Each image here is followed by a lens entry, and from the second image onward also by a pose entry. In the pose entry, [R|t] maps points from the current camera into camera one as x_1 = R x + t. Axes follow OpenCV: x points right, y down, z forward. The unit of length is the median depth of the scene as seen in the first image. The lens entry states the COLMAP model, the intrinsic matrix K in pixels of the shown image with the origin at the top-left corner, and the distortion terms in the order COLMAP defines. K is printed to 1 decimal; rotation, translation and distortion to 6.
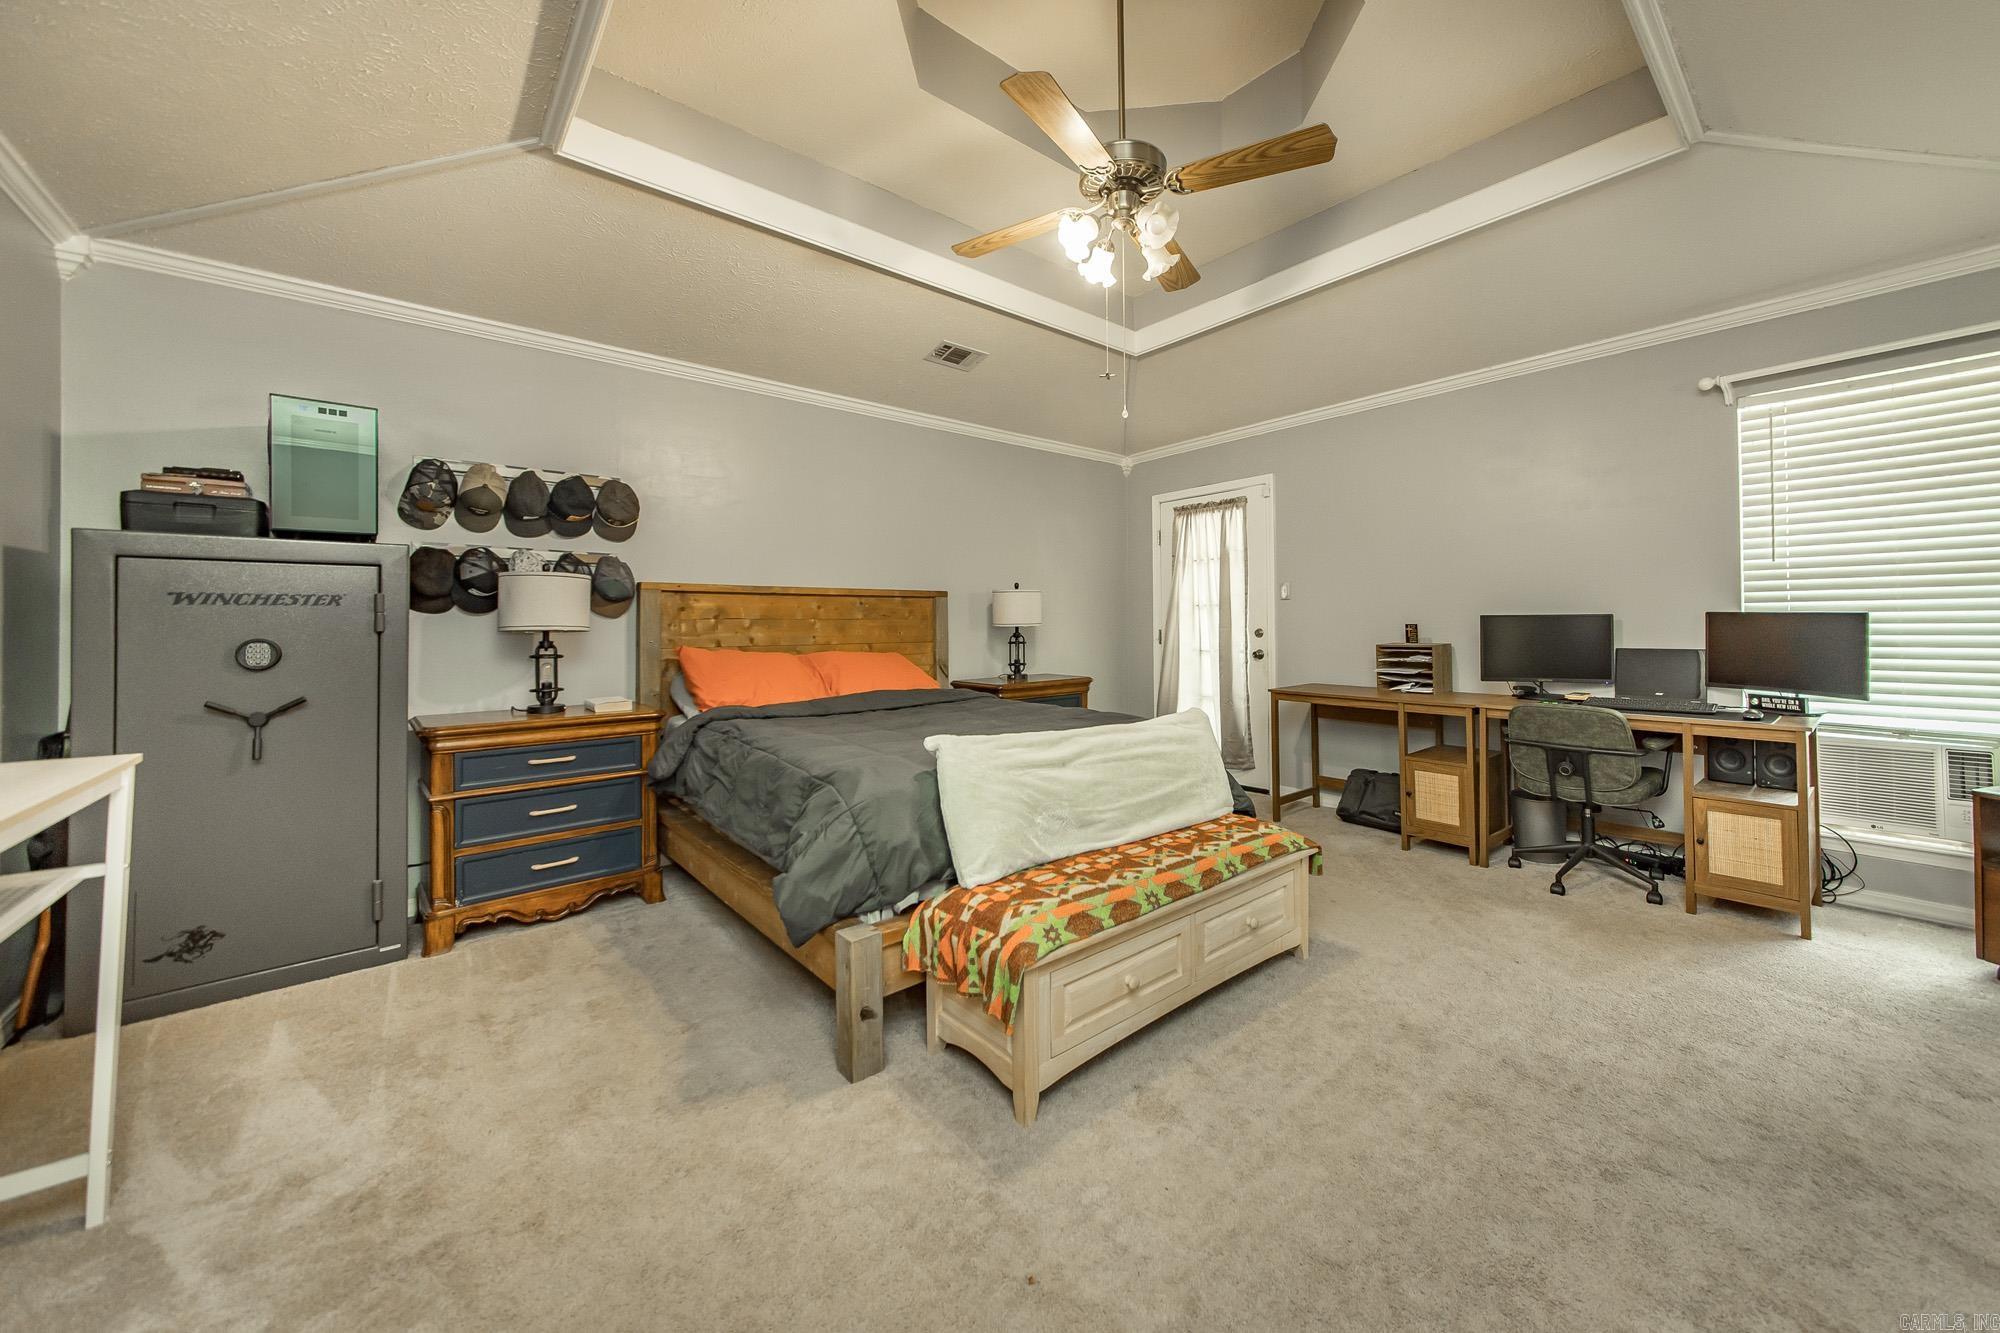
lens RADIAL K [[745.6, 0, 1005.0], [0, 745.6, 633.0], [0, 0, 1]] dist [0.073073, -0.000024]
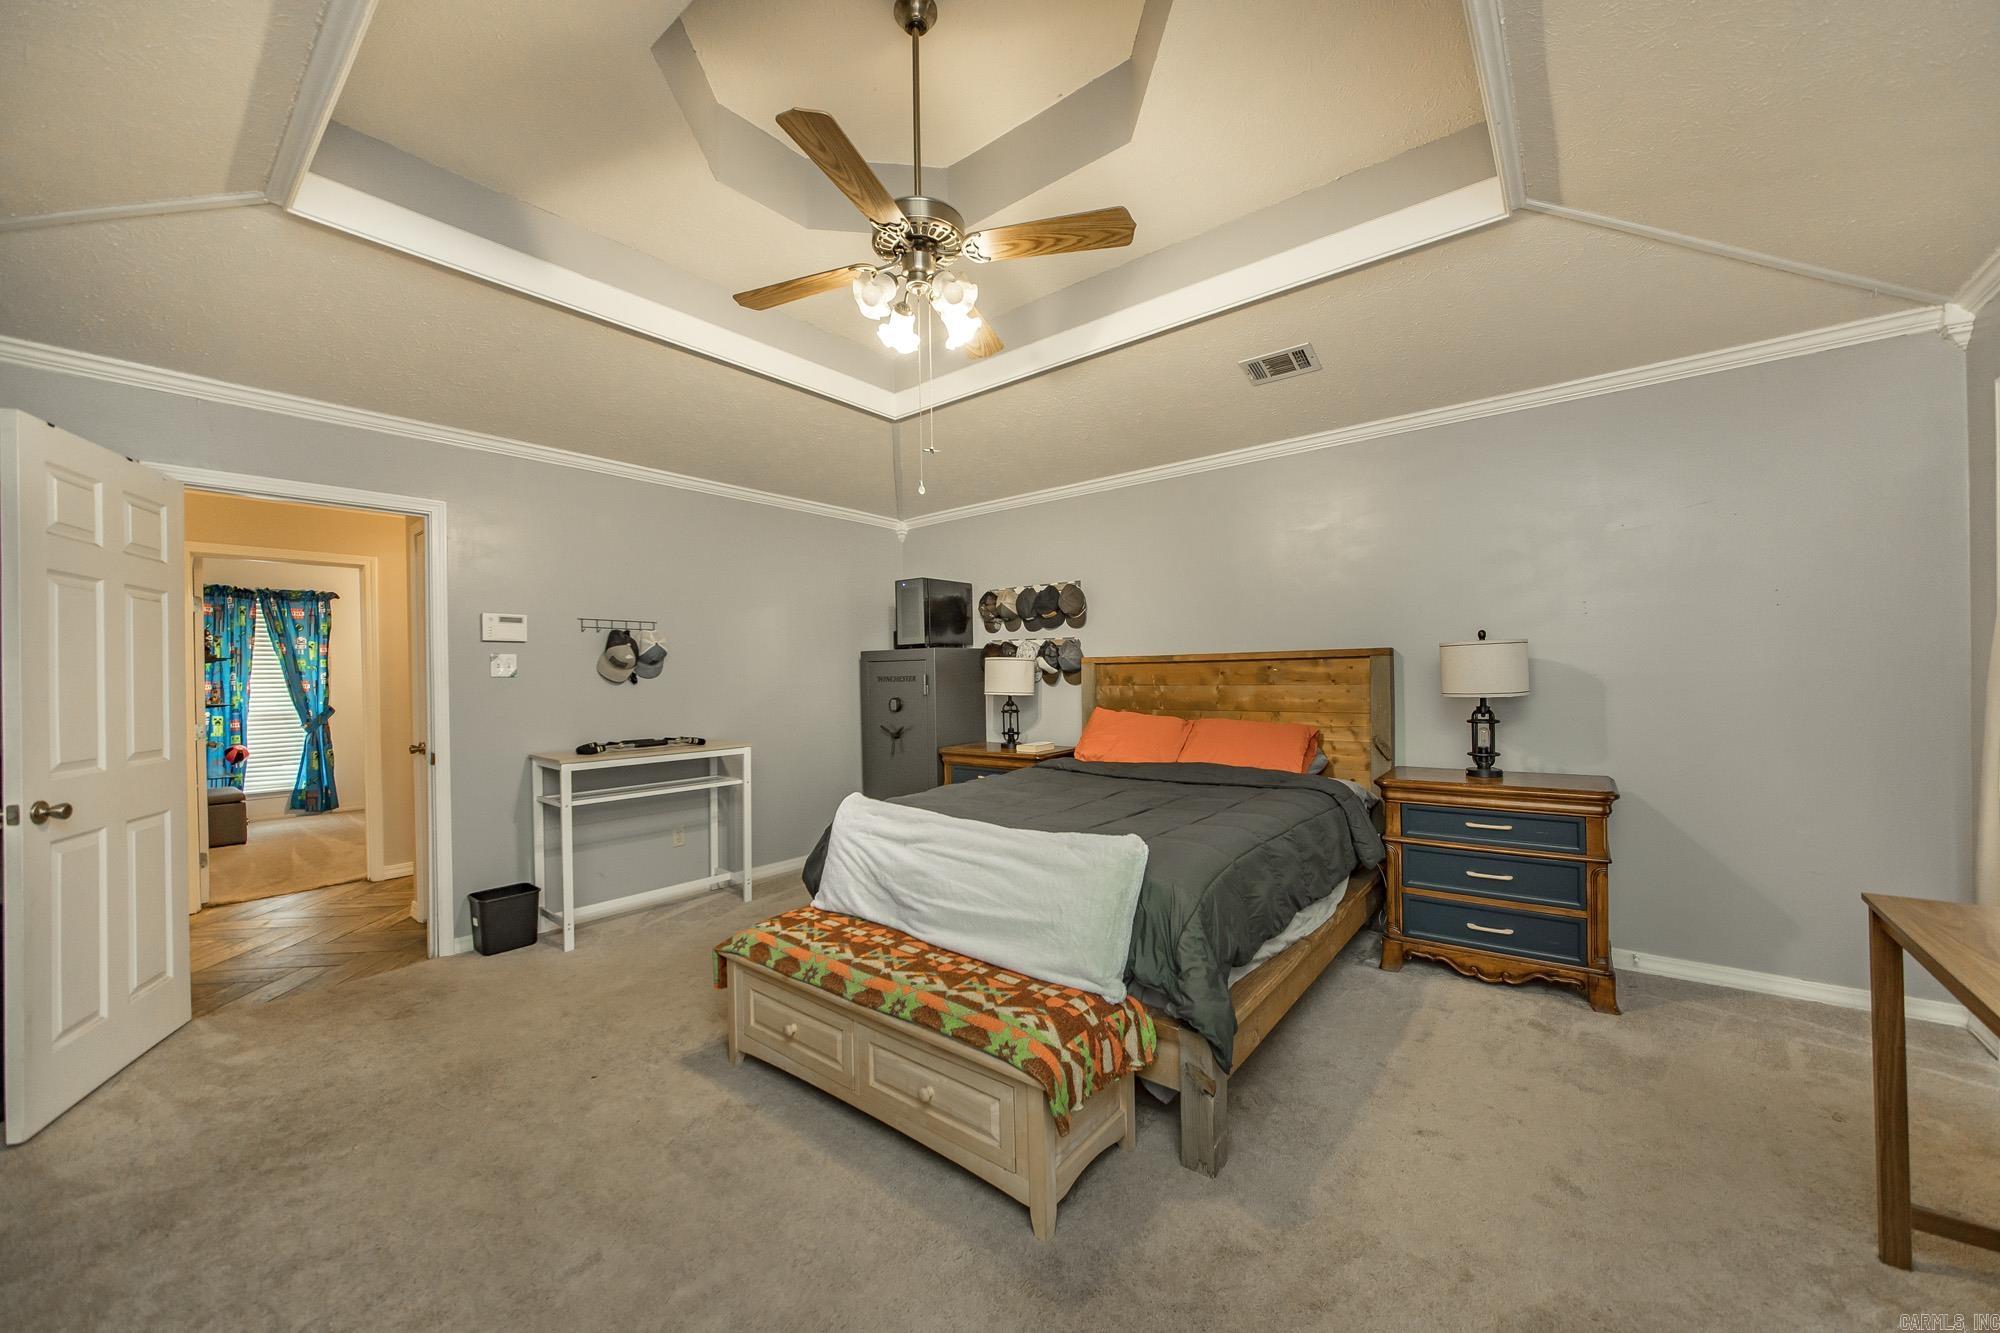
lens RADIAL K [[721.7, 0, 1016.6], [0, 721.7, 672.8], [0, 0, 1]] dist [-0.003635, -0.000013]
pose [[0.207452, -0.020016, -0.978040, 0.726251], [-0.012841, 0.999649, -0.023182, -0.012036], [0.978161, 0.017368, 0.207122, 0.659593]]
